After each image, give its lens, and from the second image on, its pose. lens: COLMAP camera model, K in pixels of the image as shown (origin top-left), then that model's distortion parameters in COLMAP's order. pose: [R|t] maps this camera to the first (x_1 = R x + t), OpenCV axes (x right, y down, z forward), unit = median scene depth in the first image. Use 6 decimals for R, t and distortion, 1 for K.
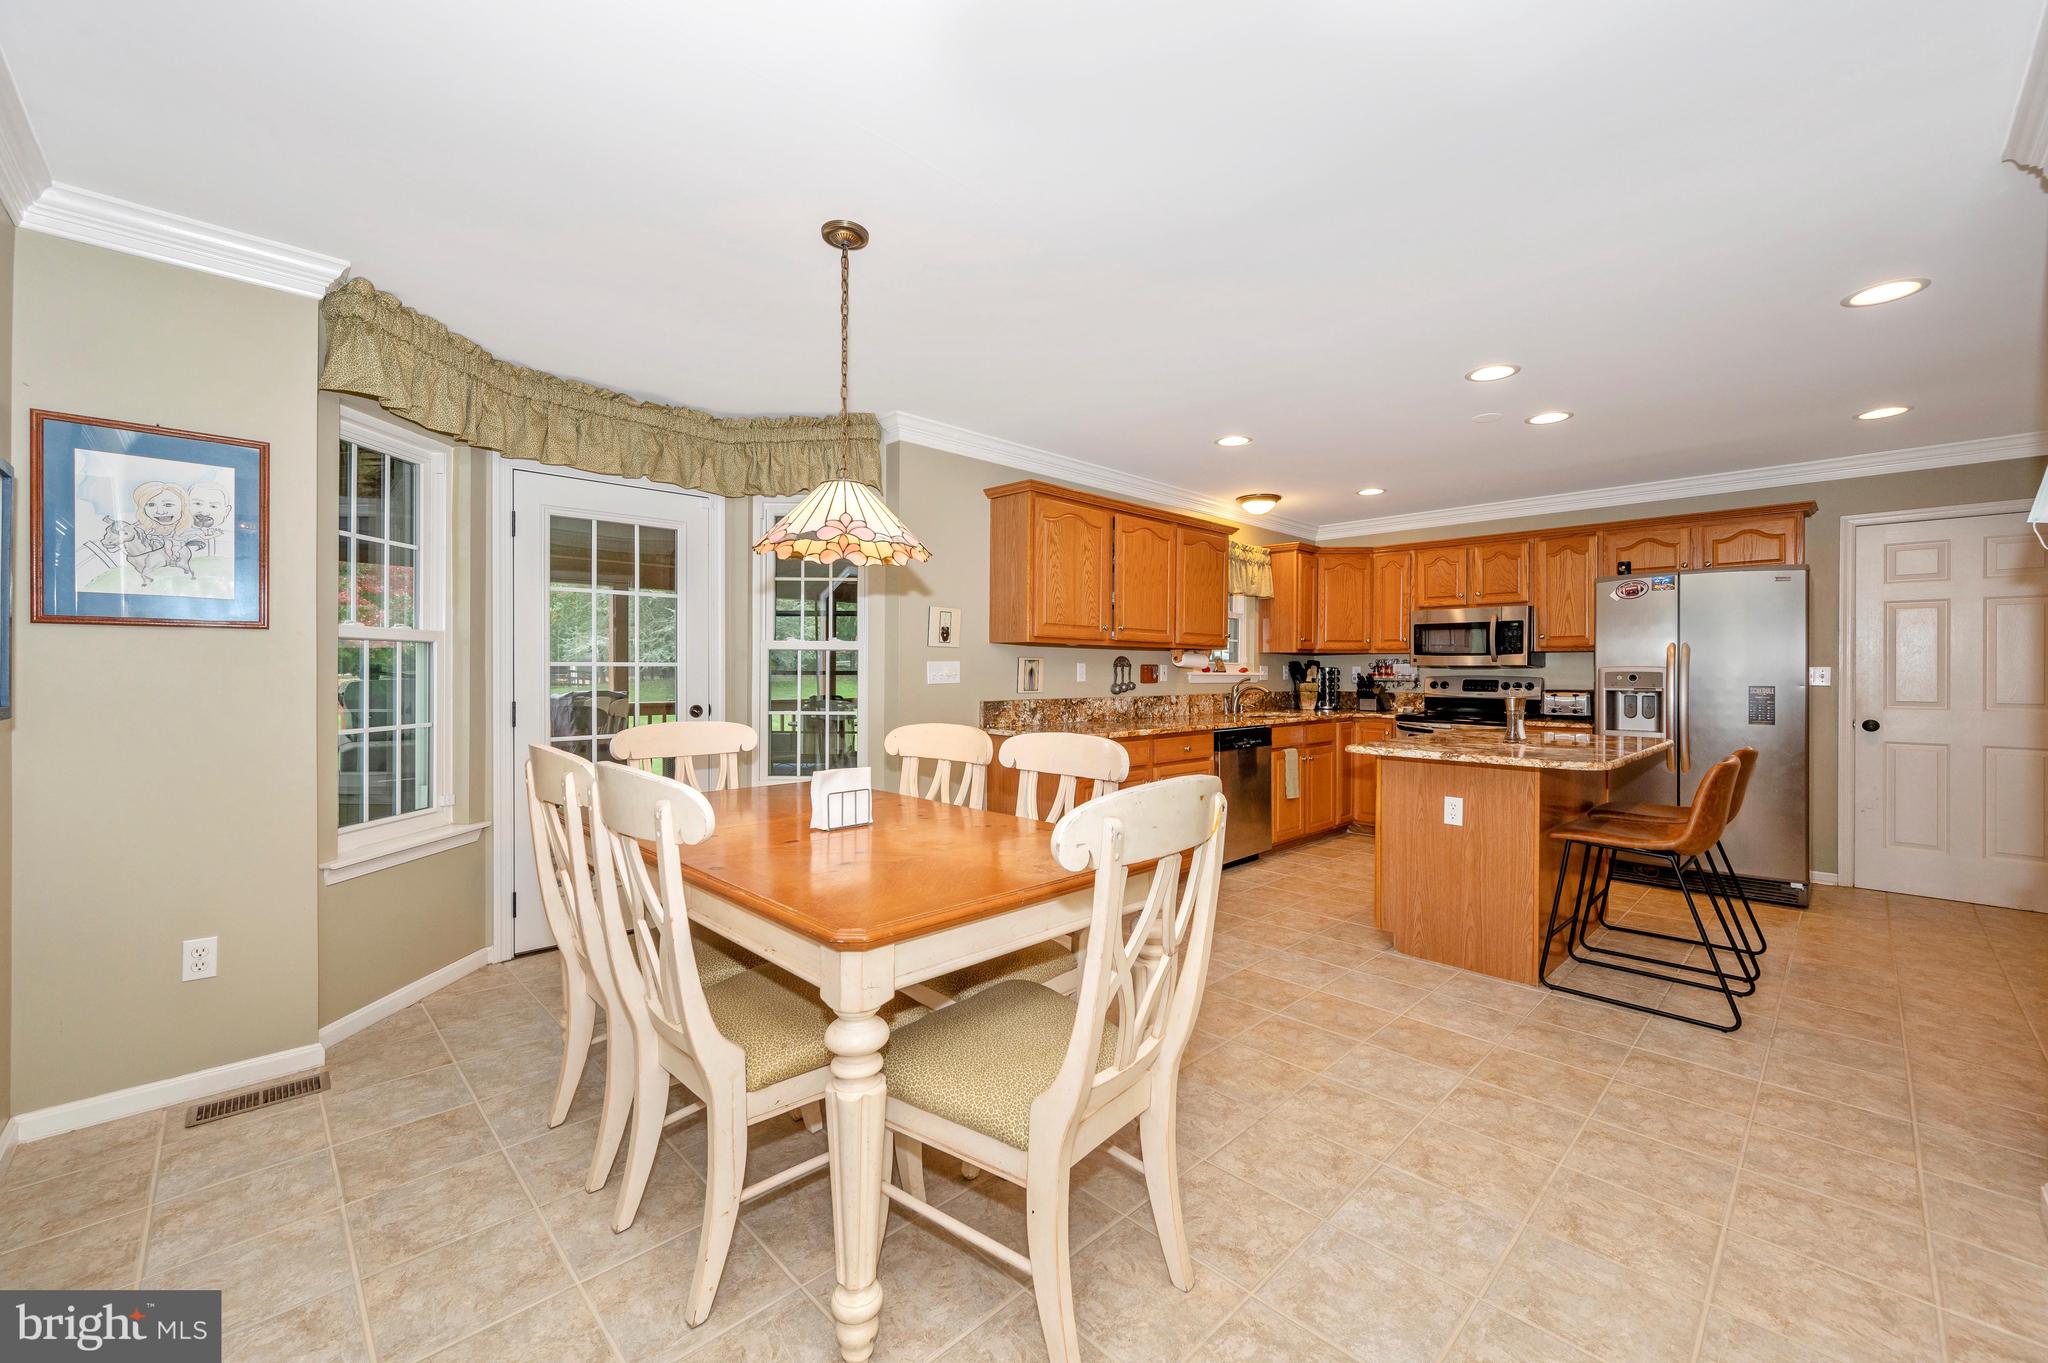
lens RADIAL K [[812.2, 0, 1021.0], [0, 812.2, 661.1], [0, 0, 1]] dist [-0.001446, -0.000089]
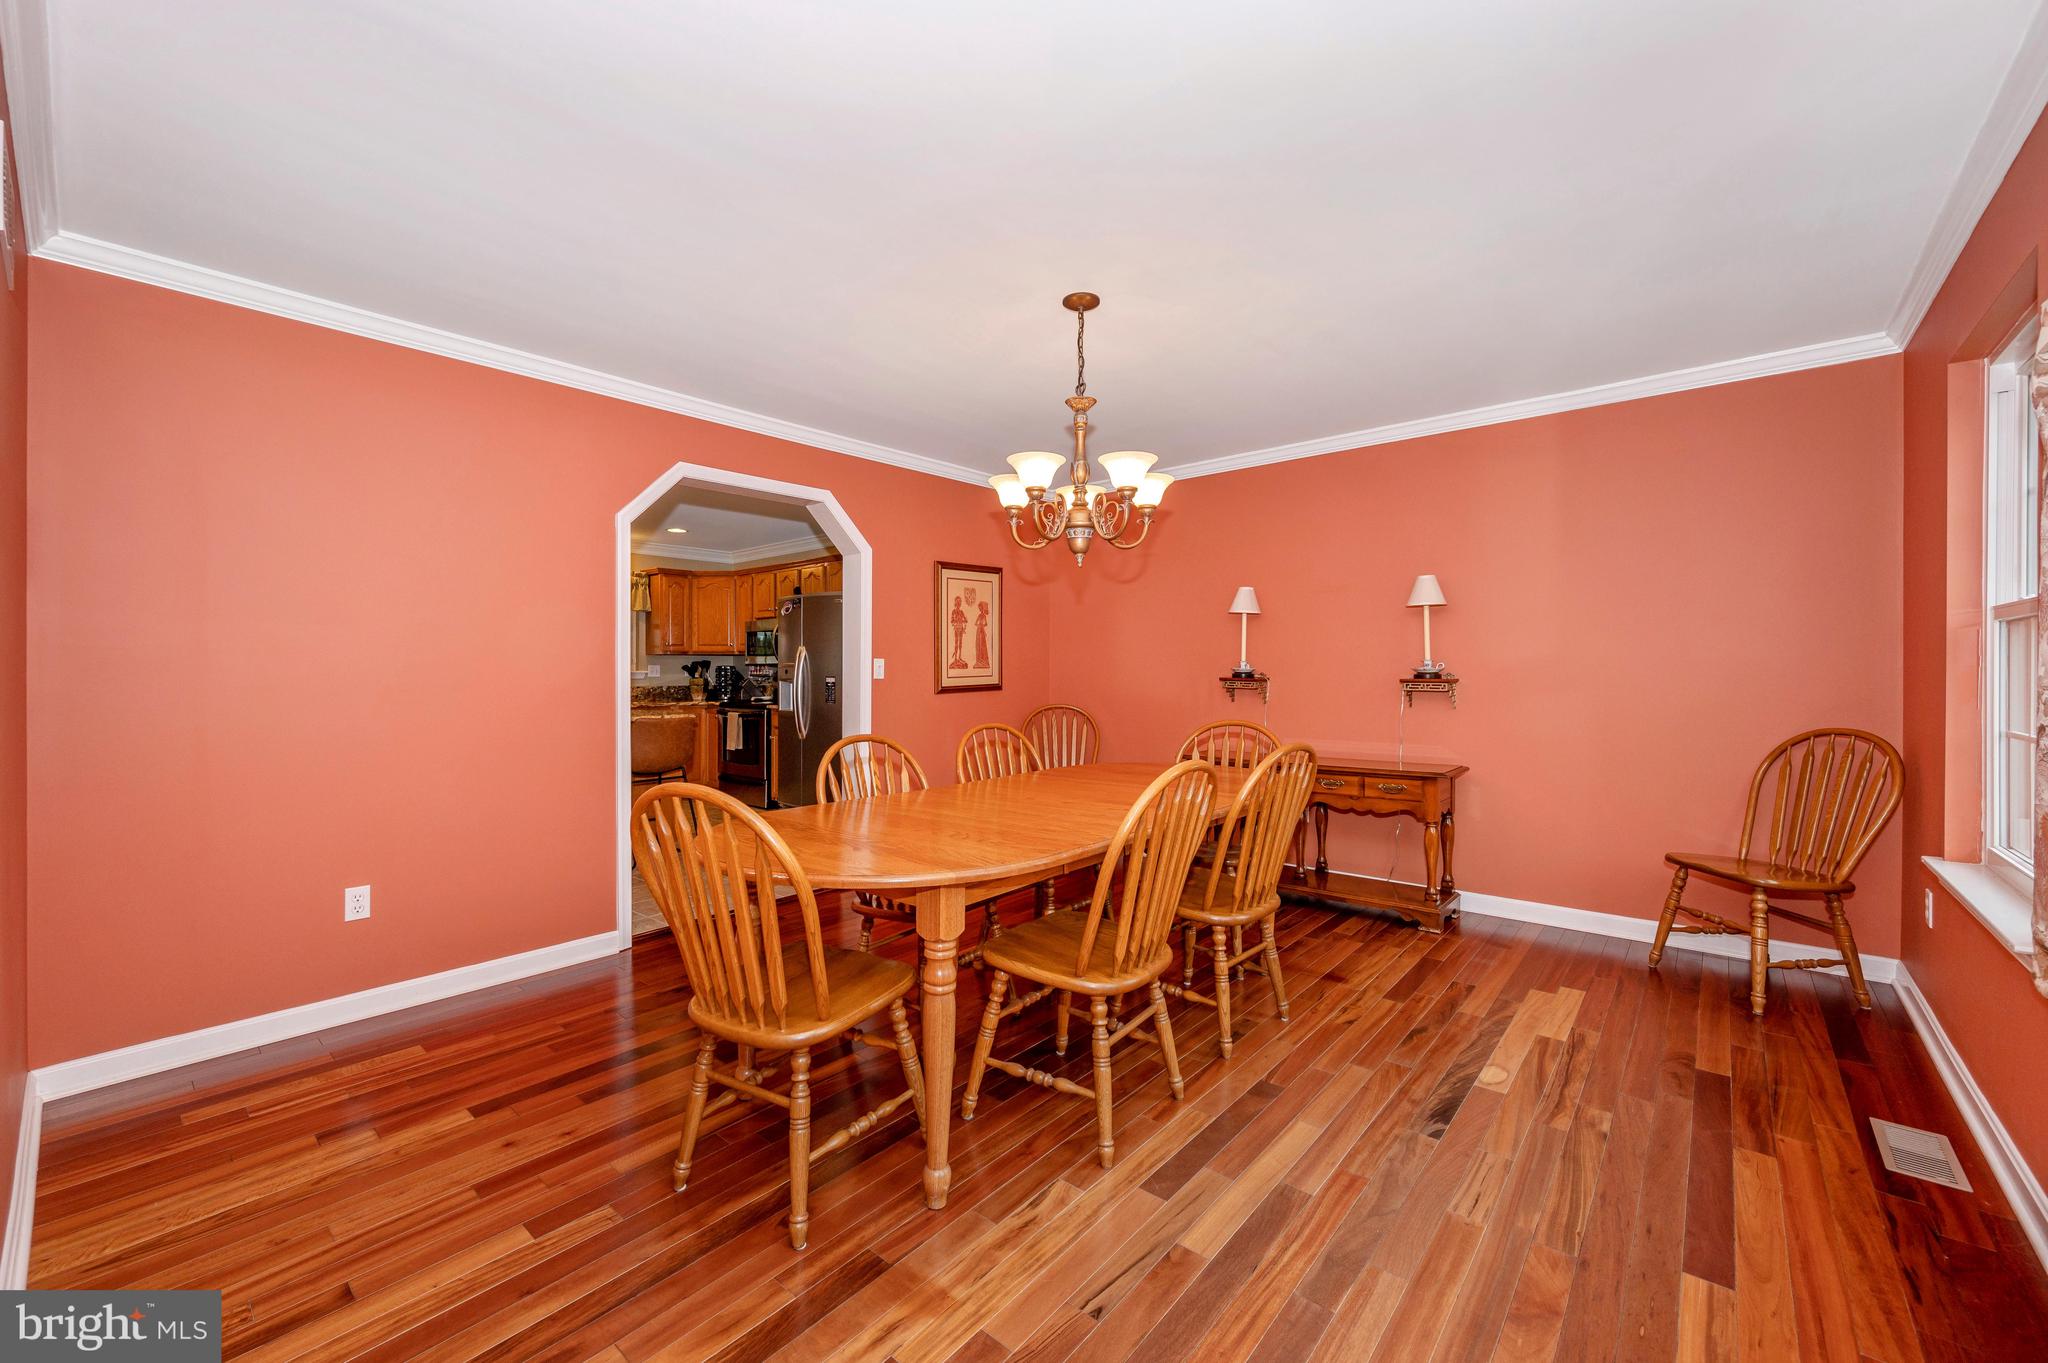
lens RADIAL K [[812.2, 0, 1025.7], [0, 812.2, 677.3], [0, 0, 1]] dist [-0.001446, -0.000089]
pose [[0.995373, -0.011796, 0.095361, 1.042887], [0.010025, 0.999769, 0.019031, 0.008710], [-0.095564, -0.017987, 0.995261, -0.422004]]
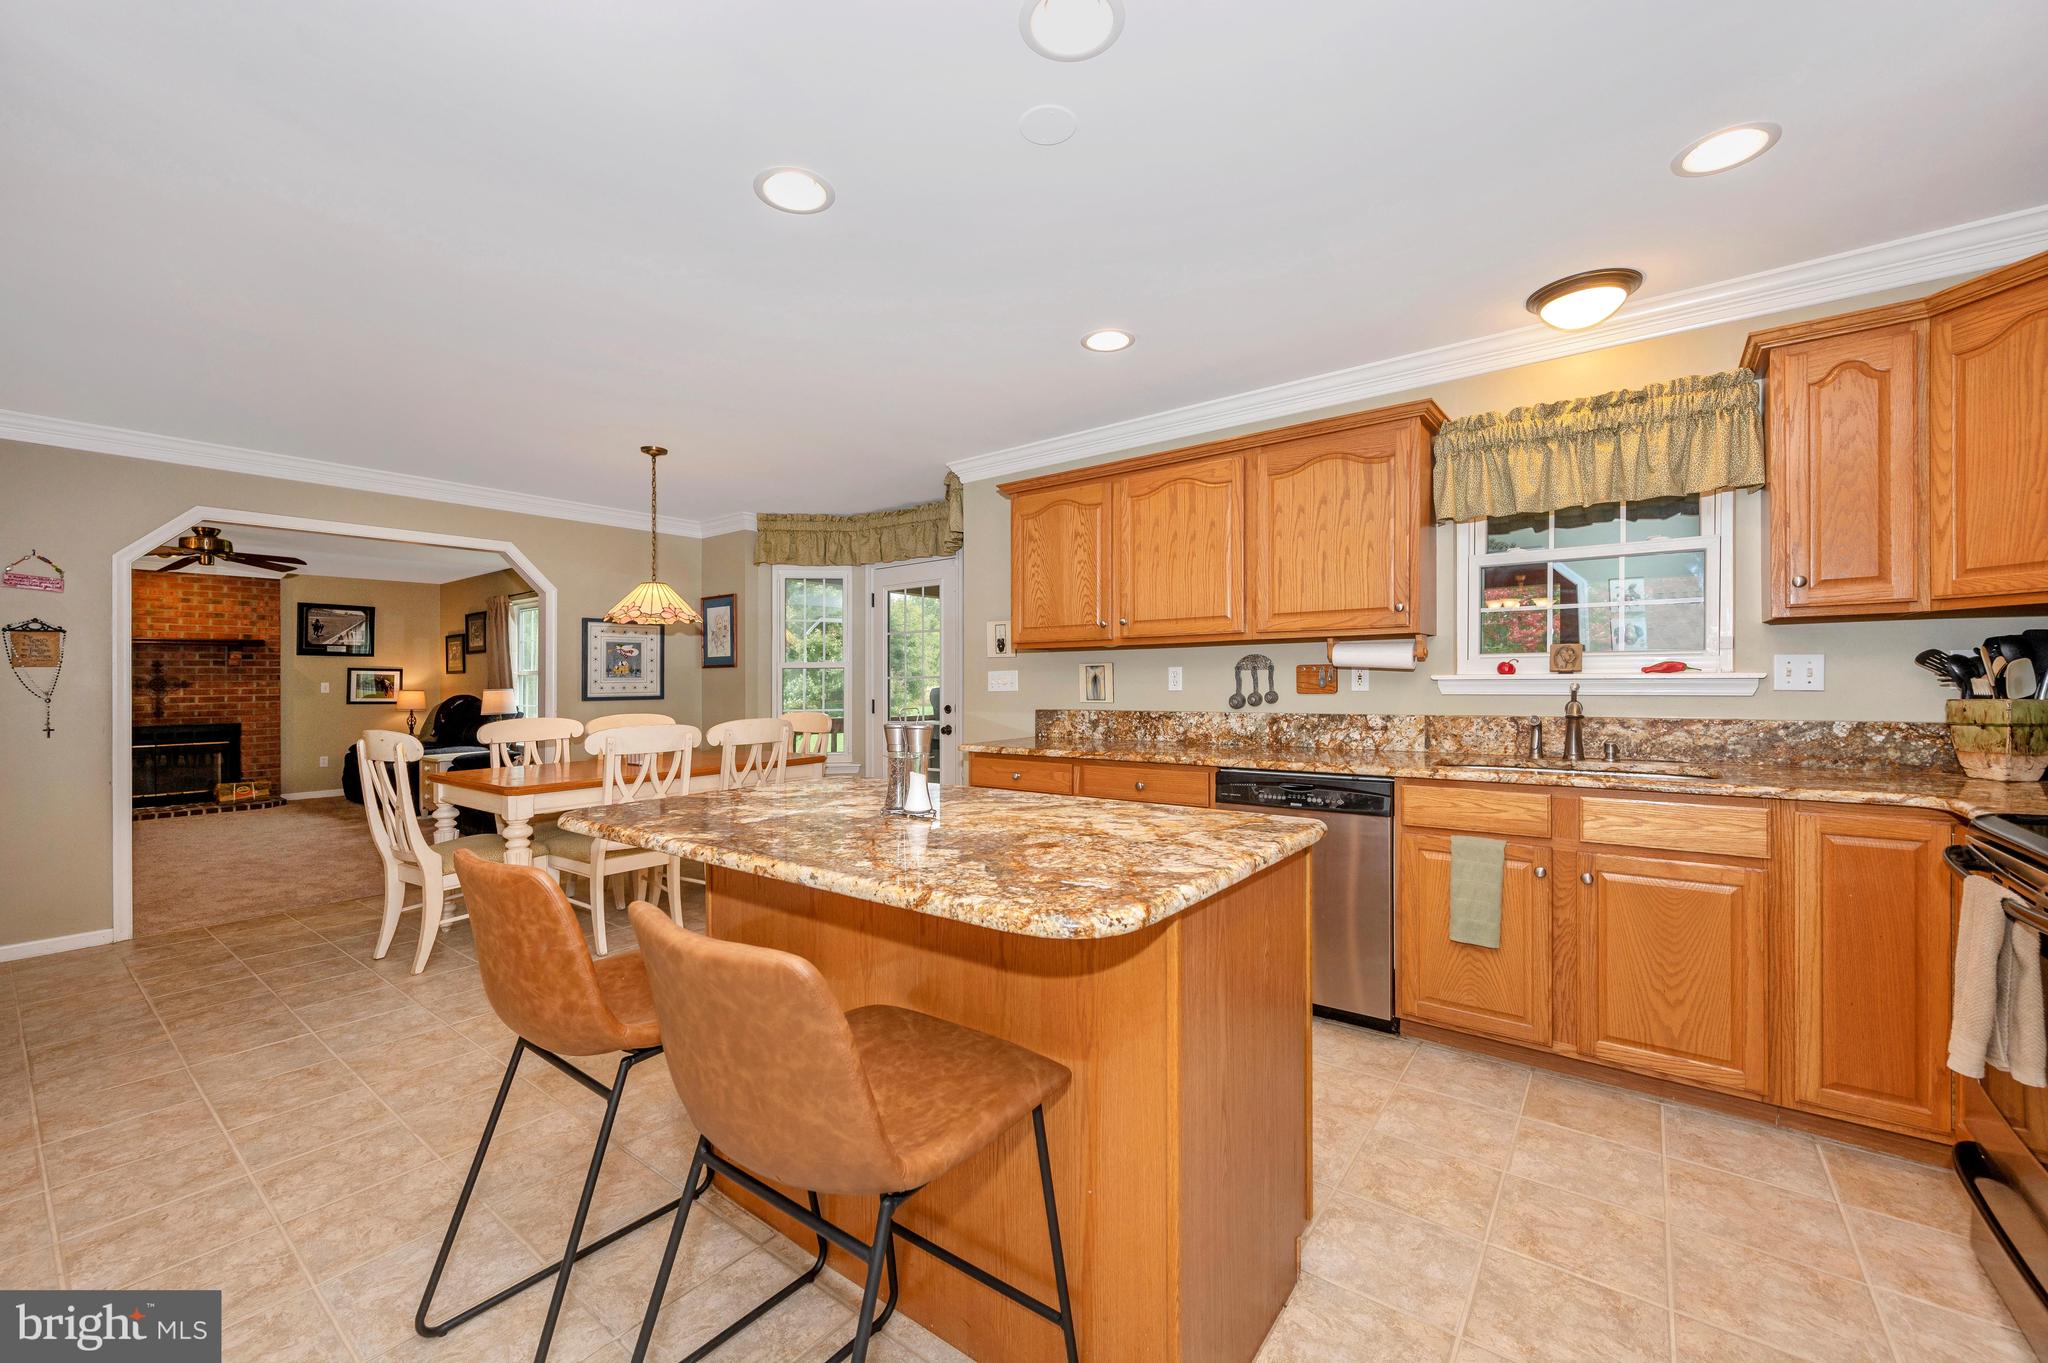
lens RADIAL K [[812.2, 0, 1018.7], [0, 812.2, 665.9], [0, 0, 1]] dist [-0.001446, -0.000089]
pose [[0.144846, -0.025189, -0.989134, 0.883421], [0.021220, 0.999525, -0.022346, 0.016816], [0.989227, -0.017753, 0.145312, 0.785907]]
